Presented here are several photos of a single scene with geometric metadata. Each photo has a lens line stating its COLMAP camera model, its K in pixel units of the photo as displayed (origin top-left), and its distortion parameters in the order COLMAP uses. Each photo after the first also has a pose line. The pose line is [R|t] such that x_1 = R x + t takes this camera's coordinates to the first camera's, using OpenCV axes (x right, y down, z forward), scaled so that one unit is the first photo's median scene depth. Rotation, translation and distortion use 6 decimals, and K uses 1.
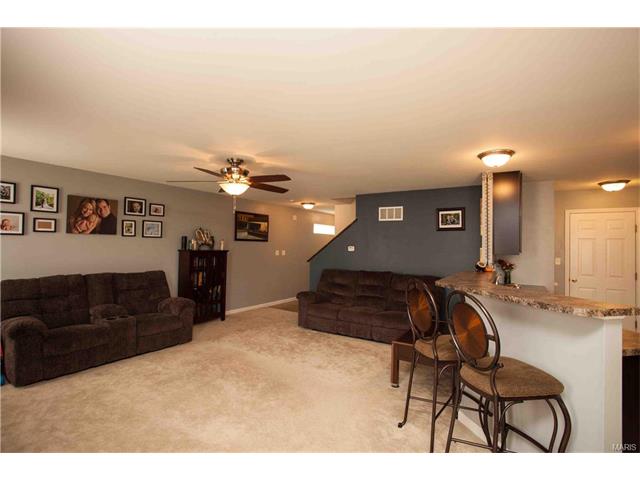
lens RADIAL K [[310.6, 0, 320.0], [0, 310.6, 240.0], [0, 0, 1]] dist [-0.072748, 0.026553]
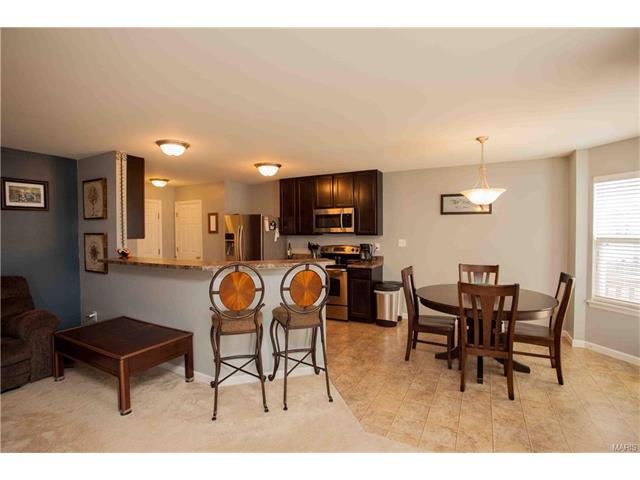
lens RADIAL K [[310.6, 0, 320.0], [0, 310.6, 240.0], [0, 0, 1]] dist [-0.072748, 0.026553]
pose [[-0.083296, -0.046747, 0.995428, -0.355065], [-0.027800, 0.998619, 0.044571, -0.012556], [-0.996137, -0.023961, -0.084481, 0.390042]]
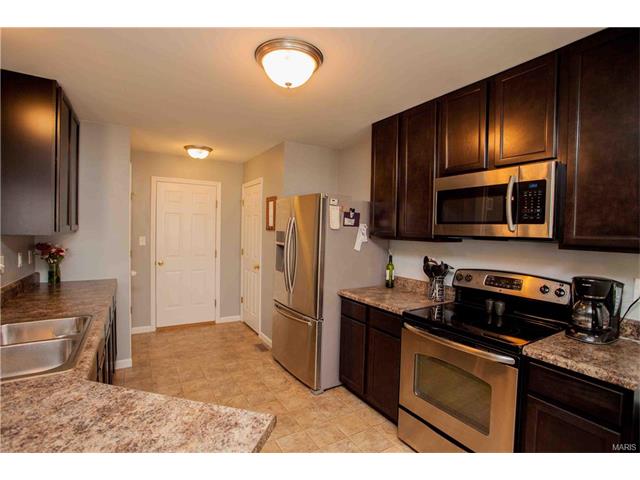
lens RADIAL K [[310.6, 0, 320.0], [0, 310.6, 240.0], [0, 0, 1]] dist [-0.072748, 0.026553]
pose [[0.441746, -0.042403, 0.896137, 0.322480], [-0.041700, 0.996832, 0.067724, -0.005025], [-0.896170, -0.067286, 0.438579, 0.262885]]
